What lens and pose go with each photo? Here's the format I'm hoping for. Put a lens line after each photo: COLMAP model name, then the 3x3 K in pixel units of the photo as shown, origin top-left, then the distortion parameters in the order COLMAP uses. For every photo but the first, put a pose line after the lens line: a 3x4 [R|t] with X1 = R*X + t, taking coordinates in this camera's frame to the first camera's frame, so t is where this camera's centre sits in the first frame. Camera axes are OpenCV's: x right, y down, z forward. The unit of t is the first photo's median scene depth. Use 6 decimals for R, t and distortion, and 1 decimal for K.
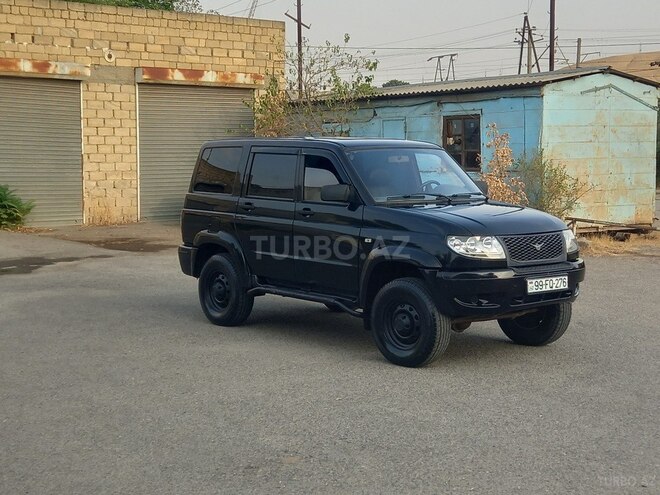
lens RADIAL K [[1066.3, 0, 333.2], [0, 1066.3, 249.3], [0, 0, 1]] dist [0.068920, 0.000000]
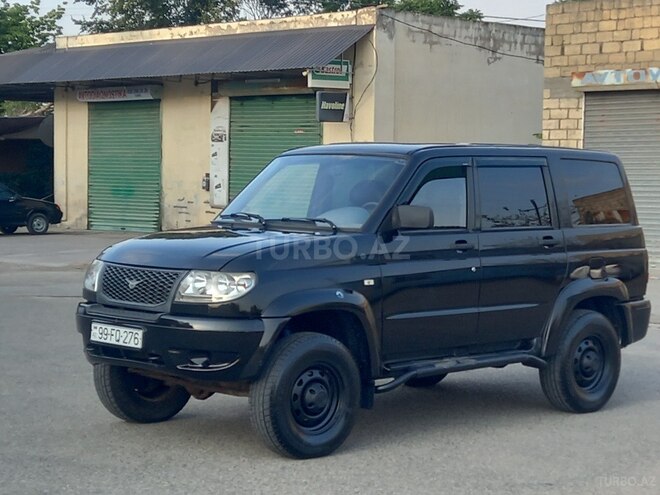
lens RADIAL K [[1422.7, 0, 359.2], [0, 1422.7, 243.3], [0, 0, 1]] dist [0.102320, 0.000000]
pose [[0.094868, 0.045532, -0.994448, 0.517483], [-0.112618, 0.993031, 0.034724, -0.035715], [0.989099, 0.108698, 0.099334, 0.468929]]
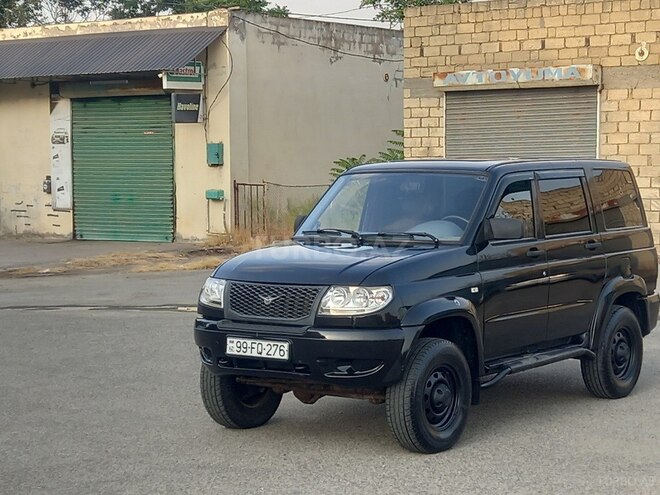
lens RADIAL K [[1422.7, 0, 355.7], [0, 1422.7, 253.4], [0, 0, 1]] dist [0.102320, 0.000000]
pose [[0.258888, 0.053562, -0.964421, 0.536722], [-0.084640, 0.995879, 0.032589, -0.033509], [0.962192, 0.073191, 0.262355, 0.350737]]
